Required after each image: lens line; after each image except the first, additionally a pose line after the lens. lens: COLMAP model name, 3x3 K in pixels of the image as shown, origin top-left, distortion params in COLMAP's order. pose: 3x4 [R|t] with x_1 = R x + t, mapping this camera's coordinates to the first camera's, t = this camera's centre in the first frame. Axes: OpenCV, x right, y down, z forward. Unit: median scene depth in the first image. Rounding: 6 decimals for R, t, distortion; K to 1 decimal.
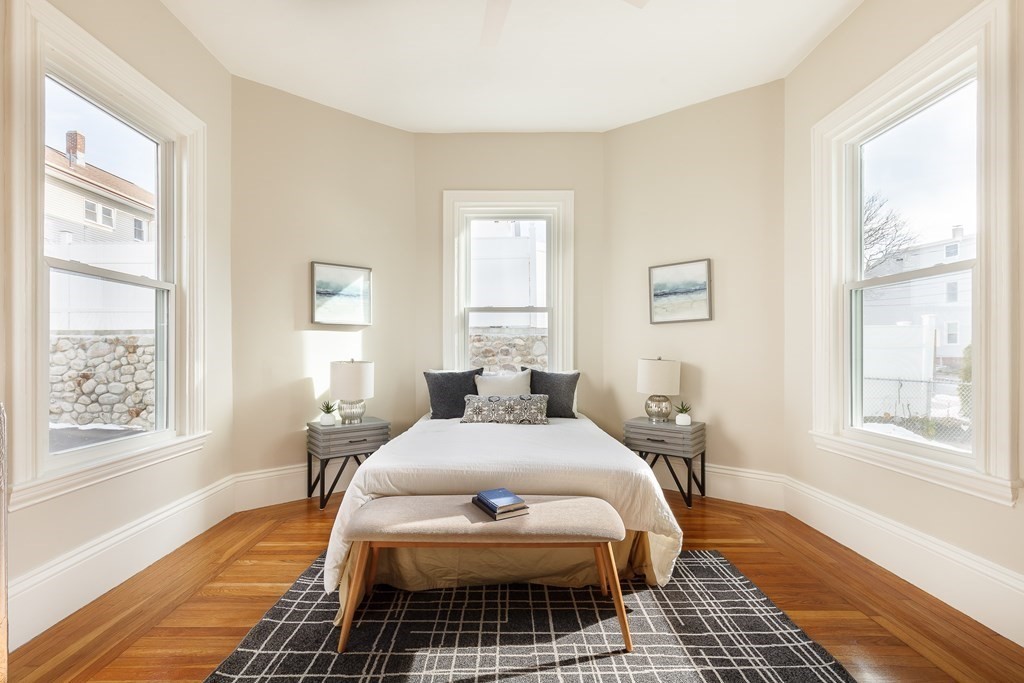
lens RADIAL K [[470.5, 0, 502.9], [0, 470.5, 350.6], [0, 0, 1]] dist [0.012393, -0.000833]
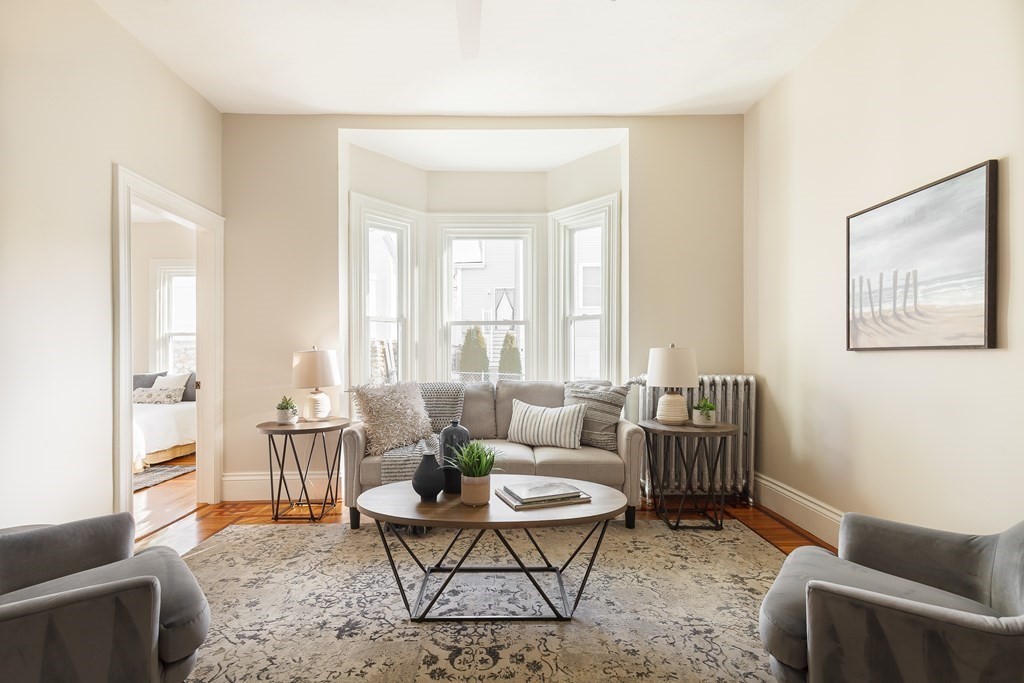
lens RADIAL K [[470.5, 0, 502.9], [0, 470.5, 350.6], [0, 0, 1]] dist [0.012393, -0.000833]
pose [[0.999971, -0.007555, 0.000988, 1.301953], [0.007565, 0.999905, -0.011527, -0.008560], [-0.000901, 0.011534, 0.999933, -0.726162]]
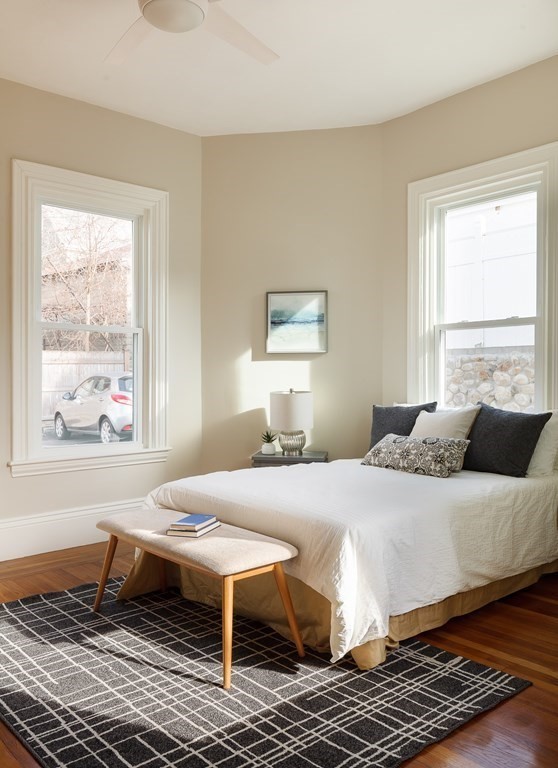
lens RADIAL K [[654.9, 0, 279.0], [0, 654.9, 384.0], [0, 0, 1]] dist [0.003684, 0.000415]
pose [[0.655561, 0.005076, -0.755125, 0.721151], [0.002887, 0.999953, 0.009228, -0.004916], [0.755137, -0.008229, 0.655516, 0.104070]]
